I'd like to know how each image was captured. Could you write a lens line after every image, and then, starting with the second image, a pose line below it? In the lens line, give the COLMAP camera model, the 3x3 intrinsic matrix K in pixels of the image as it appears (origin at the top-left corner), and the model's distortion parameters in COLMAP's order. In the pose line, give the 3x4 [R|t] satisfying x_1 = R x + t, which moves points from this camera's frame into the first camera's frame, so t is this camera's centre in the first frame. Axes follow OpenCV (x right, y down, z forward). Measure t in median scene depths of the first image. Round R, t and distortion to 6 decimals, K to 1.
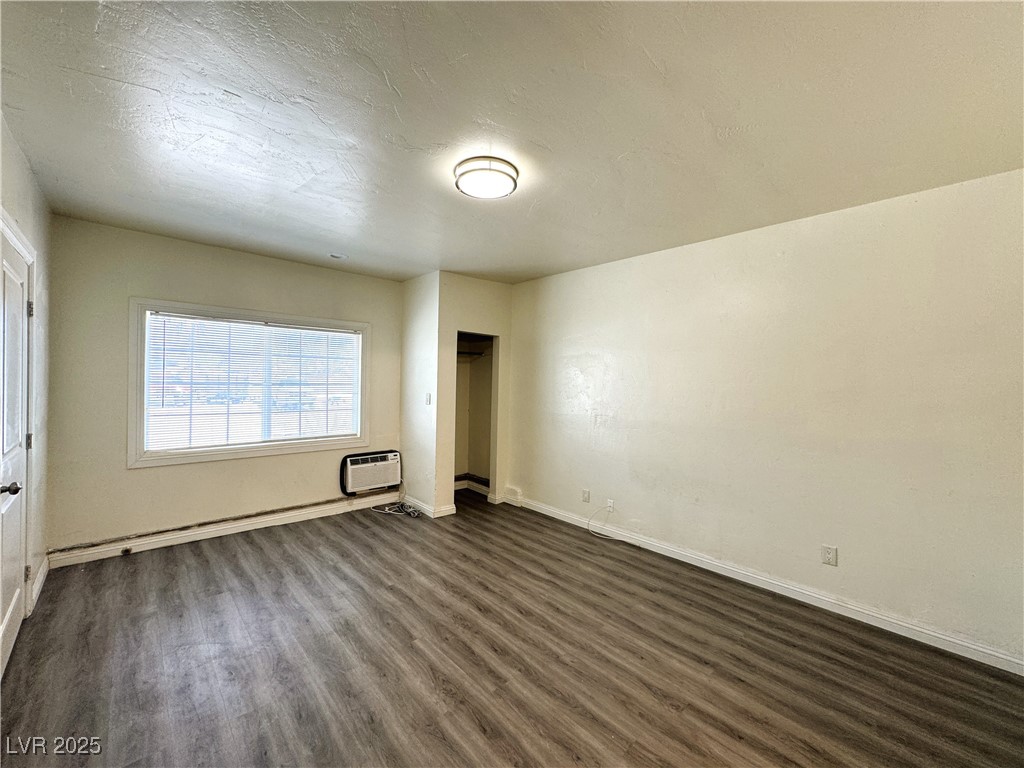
lens RADIAL K [[408.3, 0, 512.0], [0, 408.3, 384.0], [0, 0, 1]] dist [-0.001127, -0.000069]
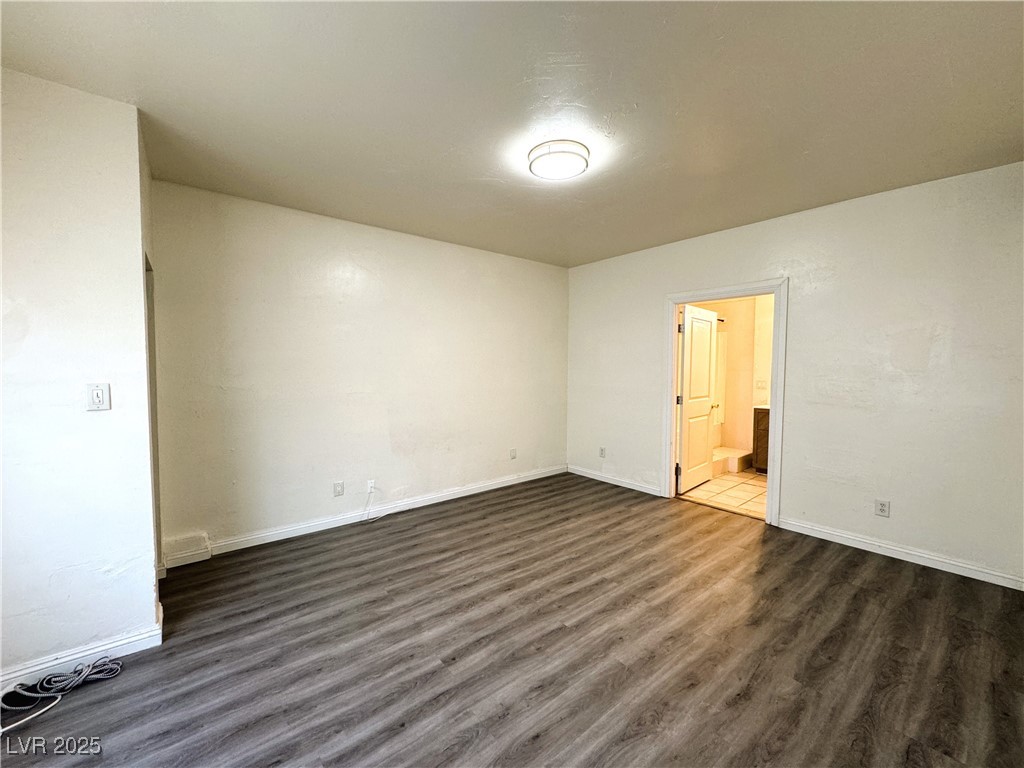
lens RADIAL K [[408.3, 0, 512.0], [0, 408.3, 384.0], [0, 0, 1]] dist [-0.001127, -0.000069]
pose [[0.072162, -0.070007, 0.994933, -0.805477], [0.008214, 0.997542, 0.069595, -0.003904], [-0.997359, 0.003150, 0.072560, 0.730962]]
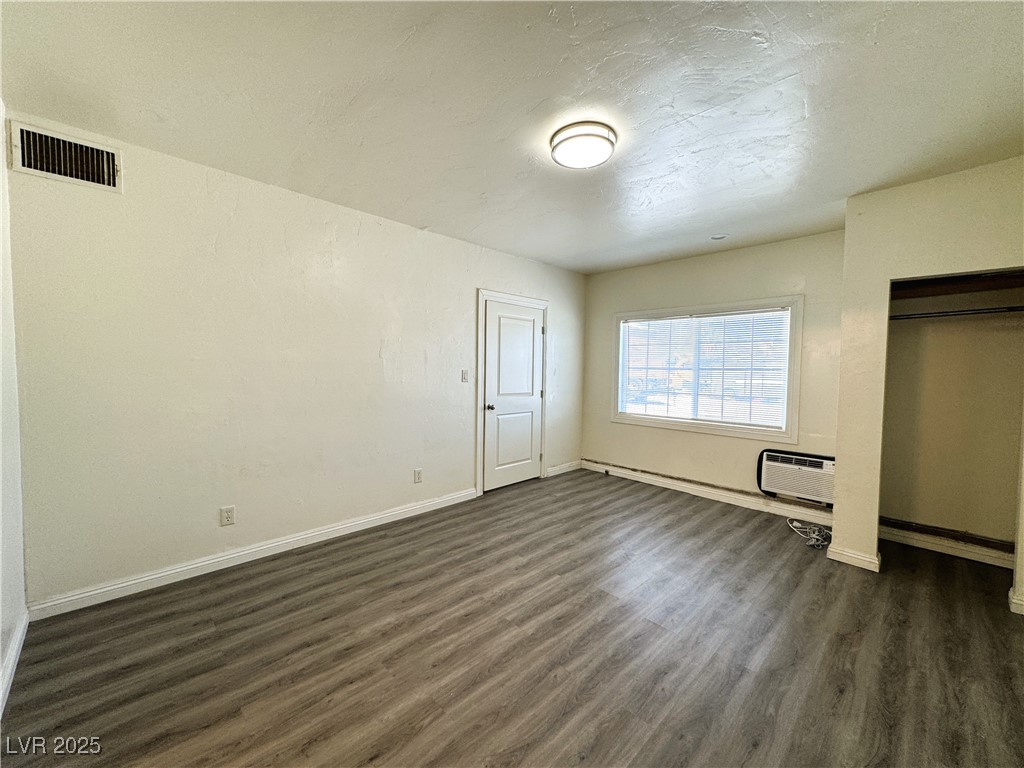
lens RADIAL K [[408.3, 0, 512.0], [0, 408.3, 384.0], [0, 0, 1]] dist [-0.001127, -0.000069]
pose [[0.017624, 0.021277, -0.999618, 0.646754], [-0.020542, 0.999570, 0.020914, 0.034788], [0.999634, 0.020166, 0.018054, 0.576246]]
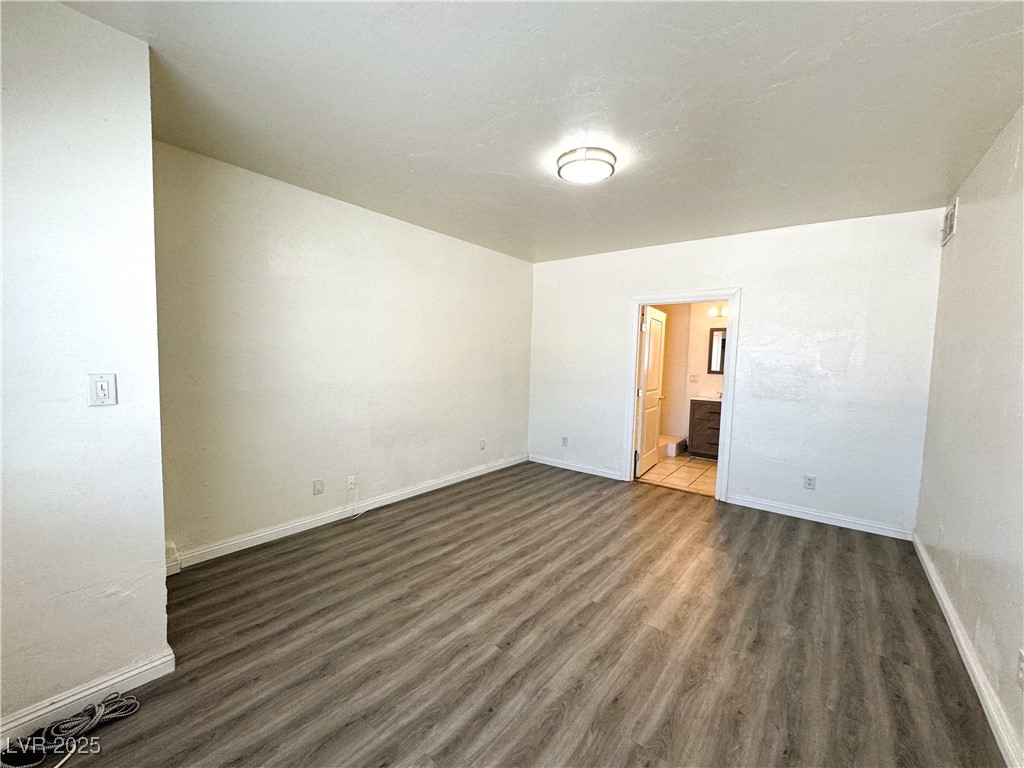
lens RADIAL K [[408.3, 0, 512.0], [0, 408.3, 384.0], [0, 0, 1]] dist [-0.001127, -0.000069]
pose [[-0.141908, -0.096389, 0.985176, -0.819470], [-0.021780, 0.995311, 0.094243, -0.013170], [-0.989640, -0.008084, -0.143342, 0.944583]]
